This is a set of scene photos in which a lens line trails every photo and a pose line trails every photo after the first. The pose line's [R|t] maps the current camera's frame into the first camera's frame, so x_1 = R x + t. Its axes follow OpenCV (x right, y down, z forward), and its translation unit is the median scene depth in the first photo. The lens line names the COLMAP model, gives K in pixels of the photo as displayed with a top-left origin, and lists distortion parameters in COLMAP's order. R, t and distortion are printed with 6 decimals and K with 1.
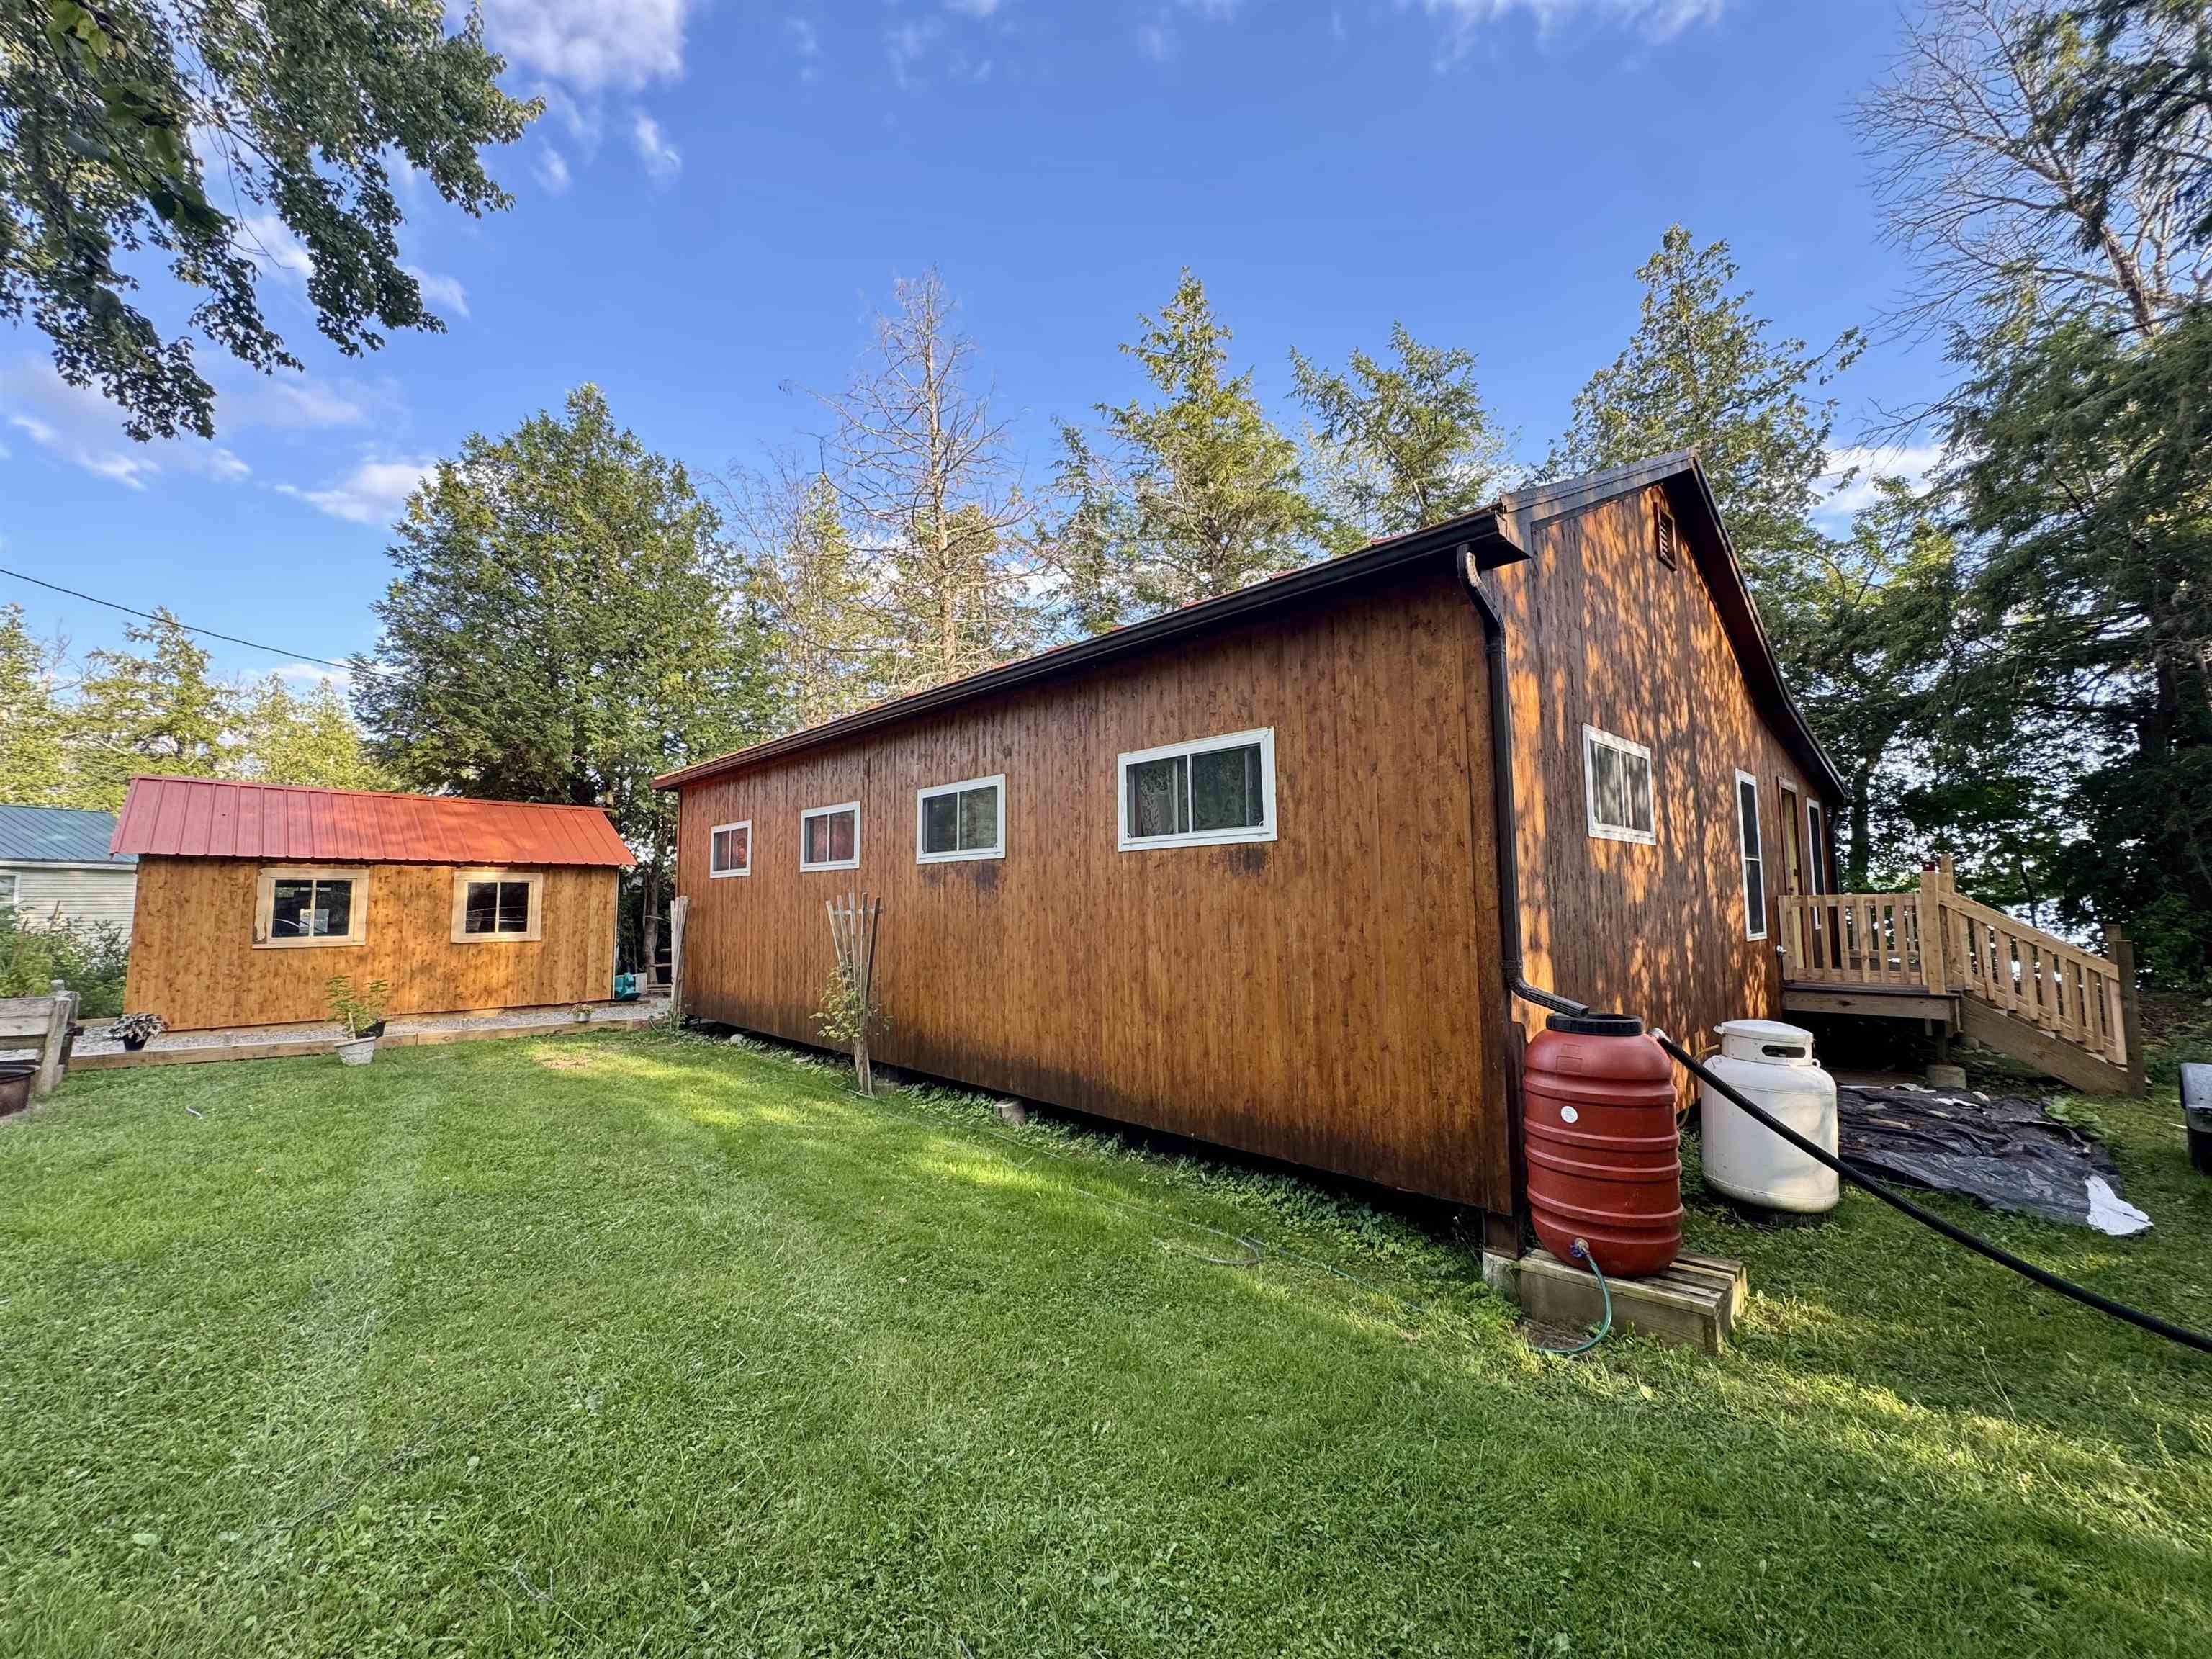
lens RADIAL K [[885.0, 0, 1103.1], [0, 885.0, 826.7], [0, 0, 1]] dist [-0.001898, 0.000658]
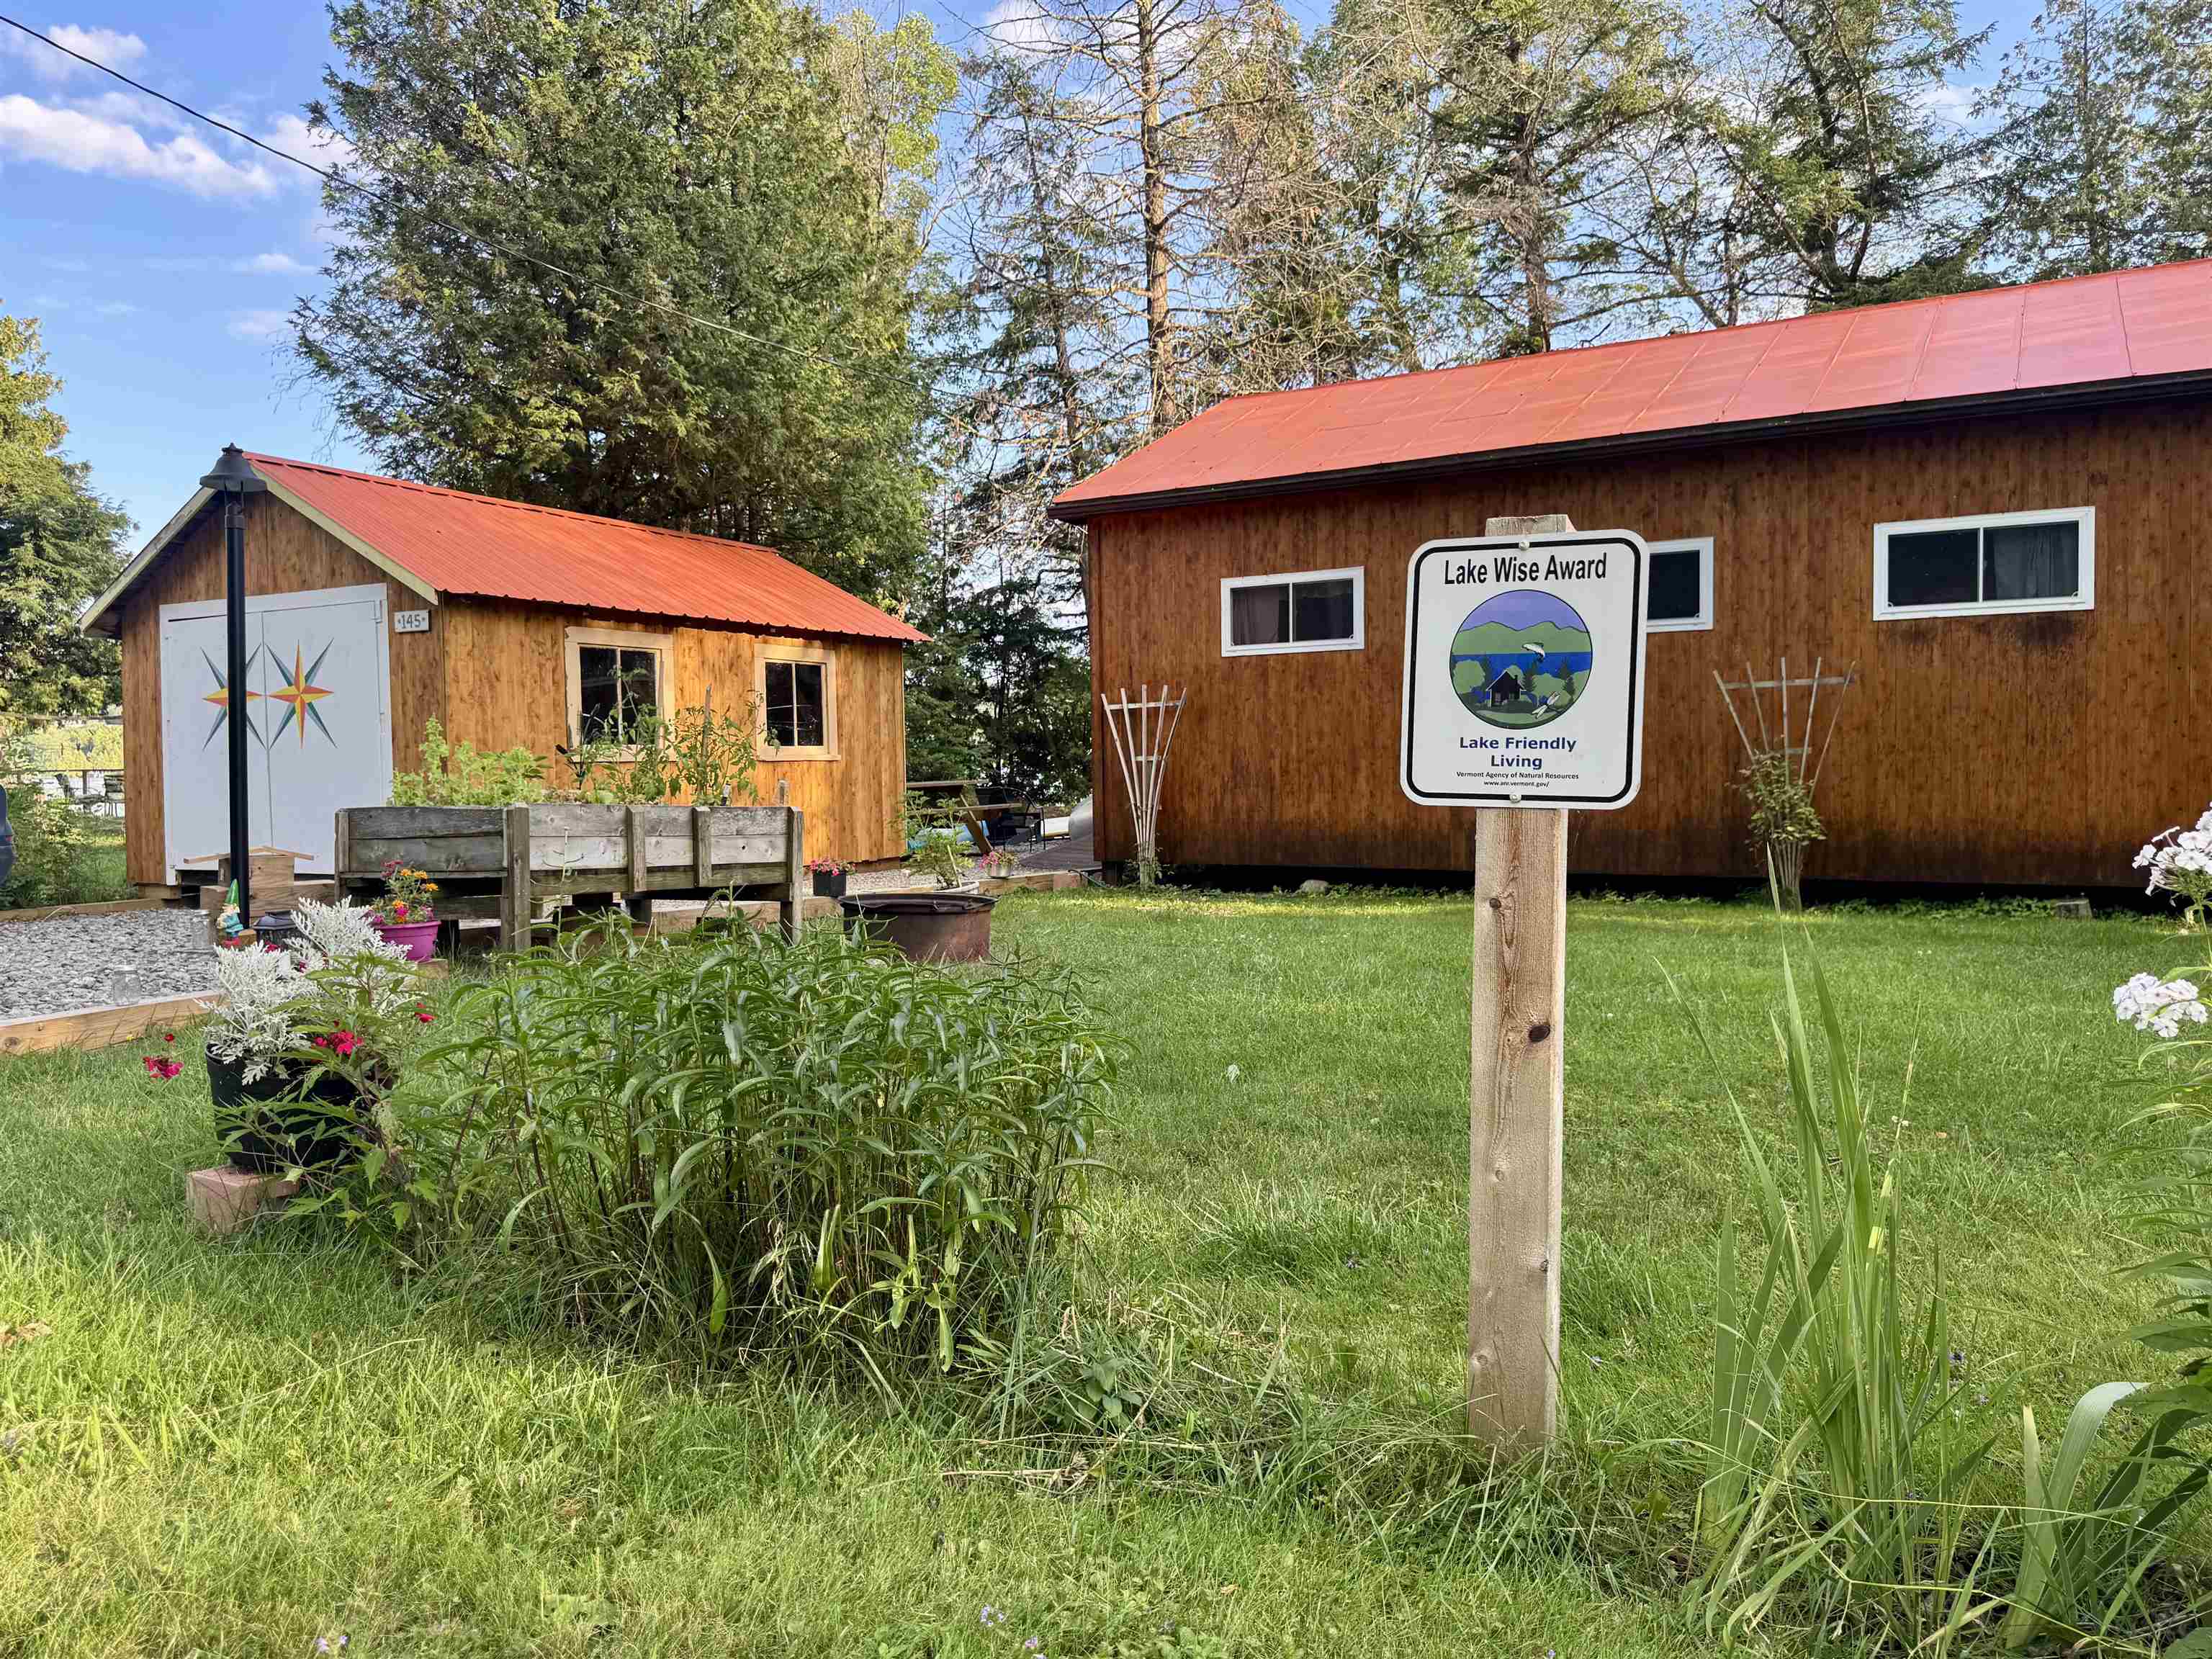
lens RADIAL K [[1561.2, 0, 1090.8], [0, 1561.2, 834.6], [0, 0, 1]] dist [0.081130, -0.109720]
pose [[0.958449, -0.020371, 0.284535, -1.303556], [-0.016606, 0.991771, 0.126943, 0.065123], [-0.284779, -0.126394, 0.950224, -0.155209]]
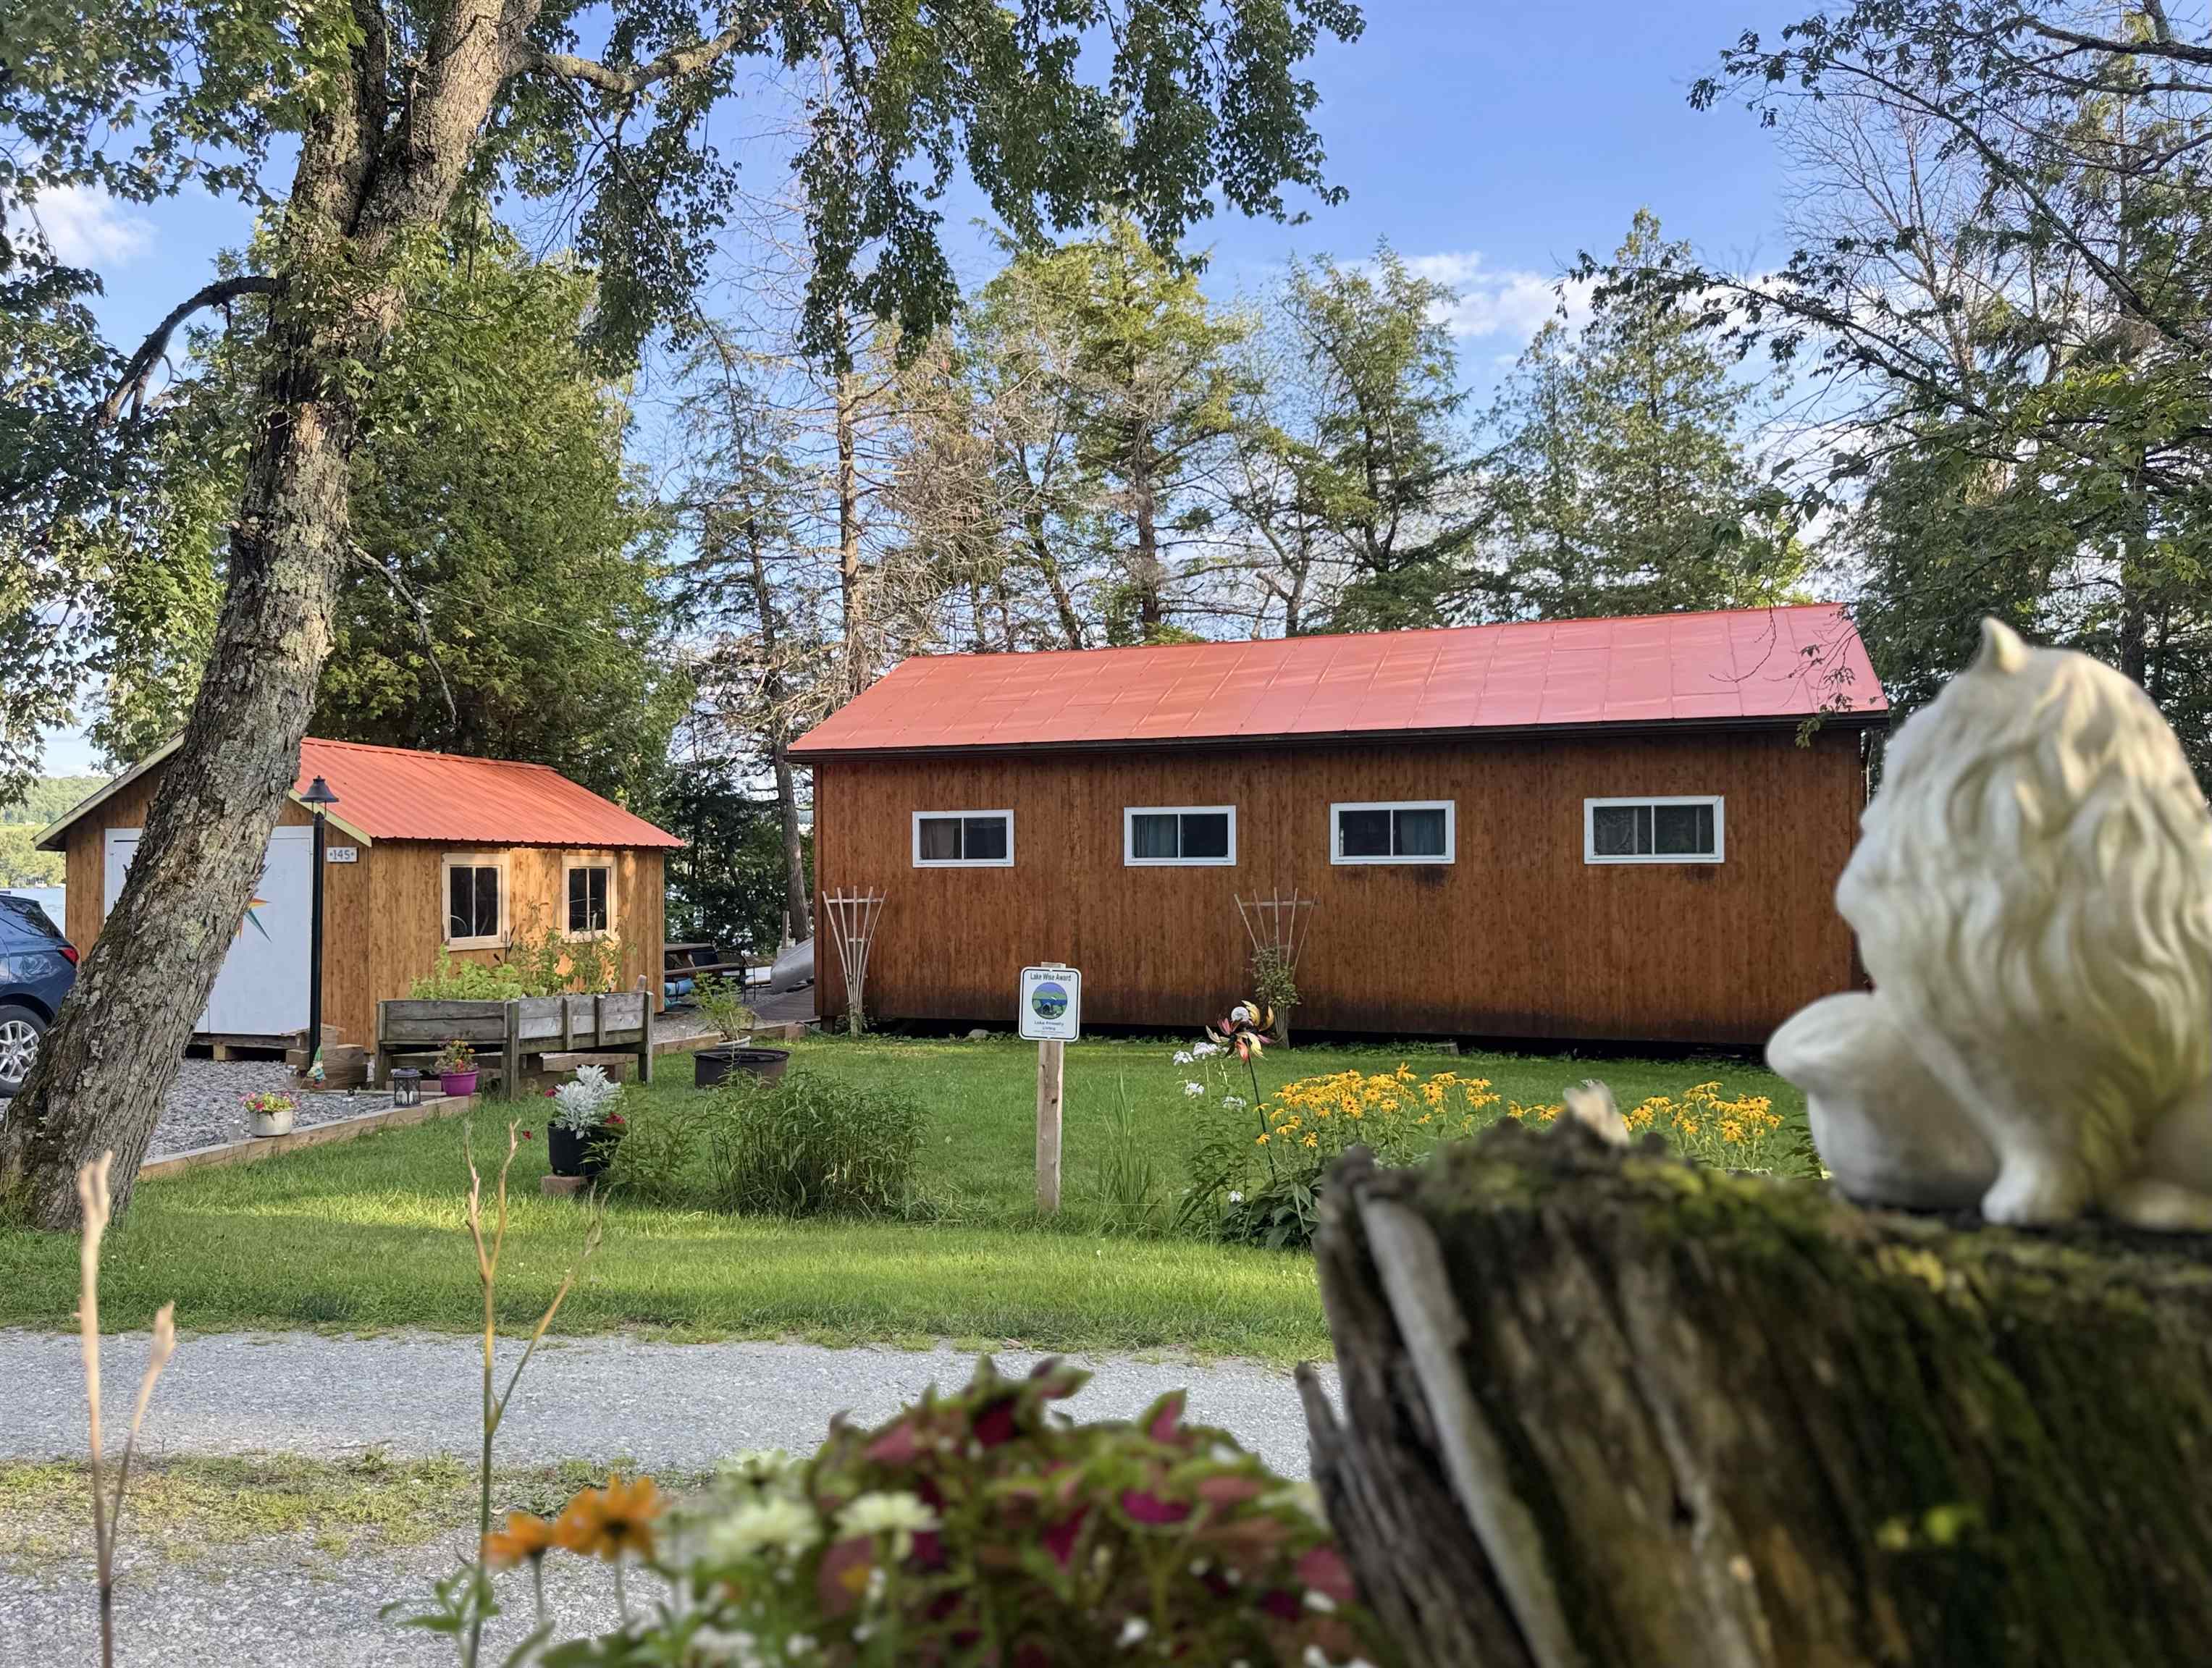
lens RADIAL K [[1666.5, 0, 1040.1], [0, 1666.5, 871.4], [0, 0, 1]] dist [0.219194, -0.446120]
pose [[0.888830, 0.005064, 0.458209, -1.671476], [-0.042018, 0.996627, 0.070490, -0.097076], [-0.456307, -0.081907, 0.886045, -0.892828]]
